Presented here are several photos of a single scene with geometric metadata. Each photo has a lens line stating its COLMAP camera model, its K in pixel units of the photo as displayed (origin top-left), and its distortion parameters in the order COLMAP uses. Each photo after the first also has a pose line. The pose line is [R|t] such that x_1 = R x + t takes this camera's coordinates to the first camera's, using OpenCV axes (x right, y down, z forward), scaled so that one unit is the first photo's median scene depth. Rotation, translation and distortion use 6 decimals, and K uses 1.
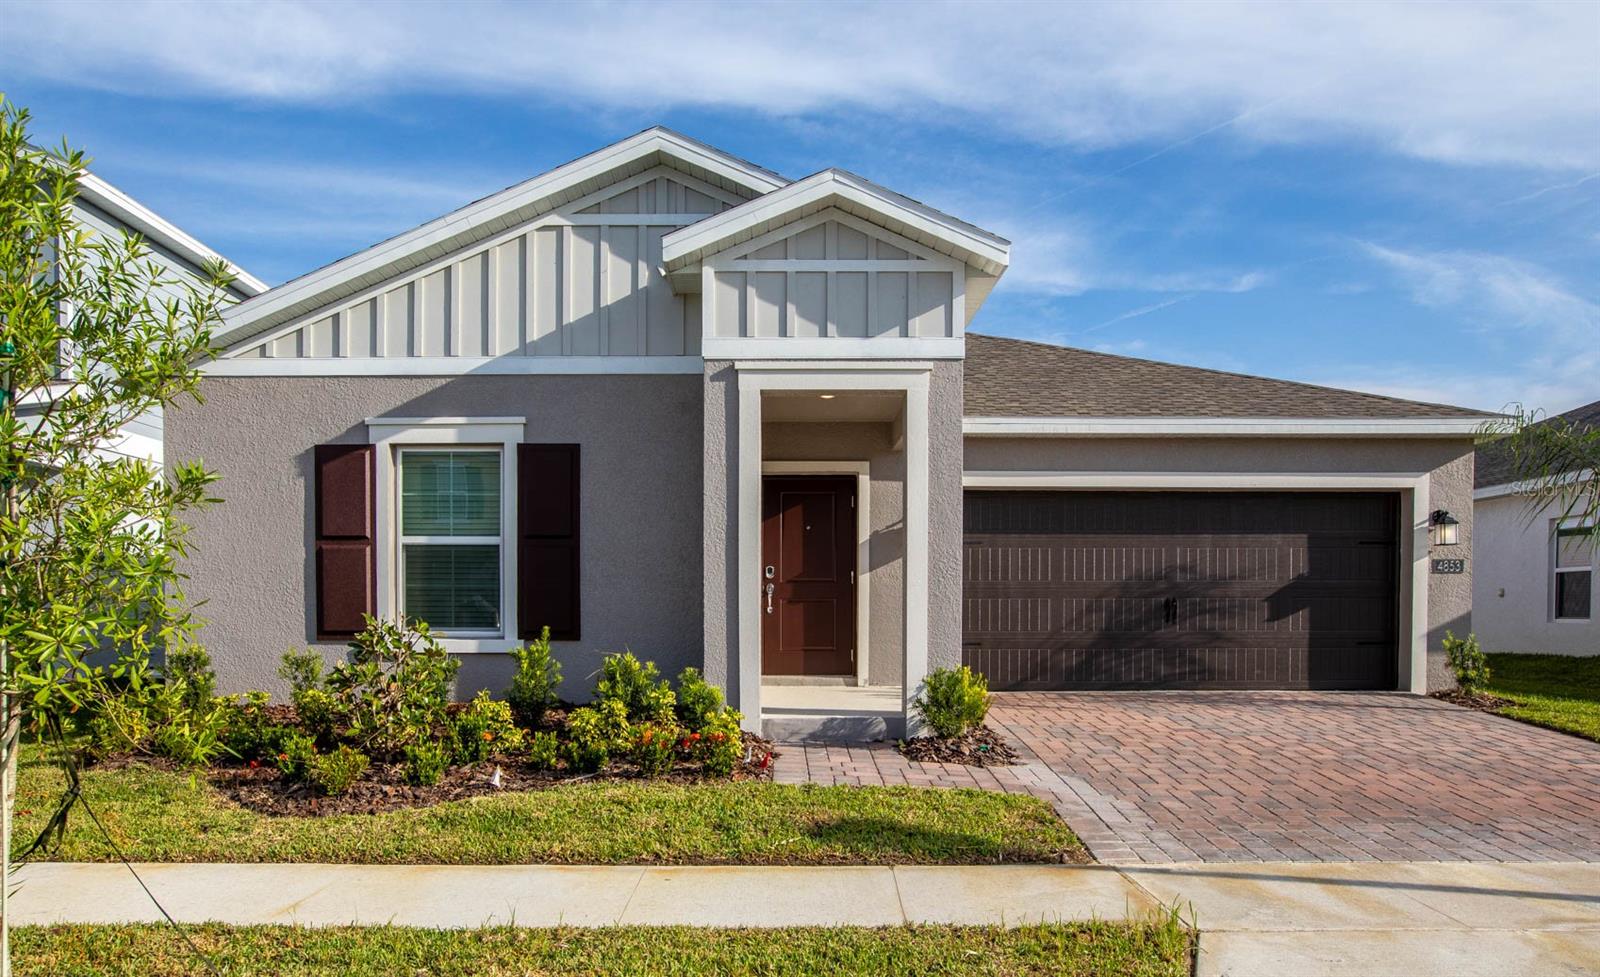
lens RADIAL K [[1041.6, 0, 799.9], [0, 1041.6, 633.3], [0, 0, 1]] dist [-0.005713, -0.003099]
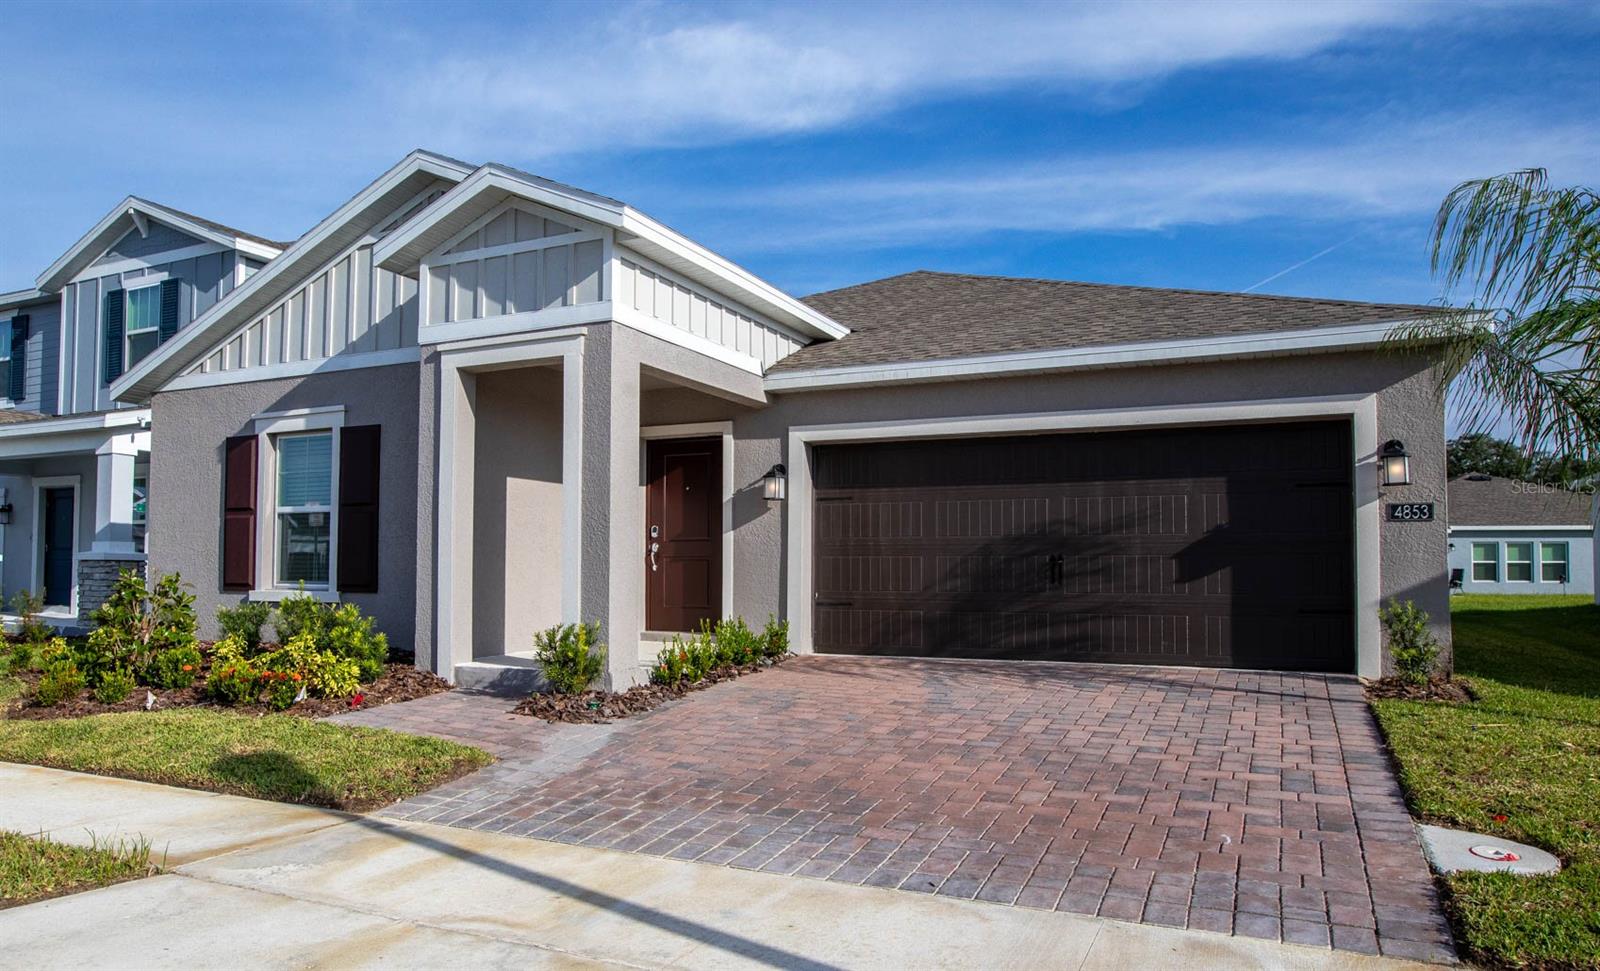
lens RADIAL K [[1034.5, 0, 800.3], [0, 1034.5, 533.7], [0, 0, 1]] dist [-0.030554, 0.000442]
pose [[0.899607, -0.011782, -0.436542, 0.562173], [-0.013923, 0.998354, -0.055638, -0.000983], [0.436479, 0.056130, 0.897962, 0.135550]]
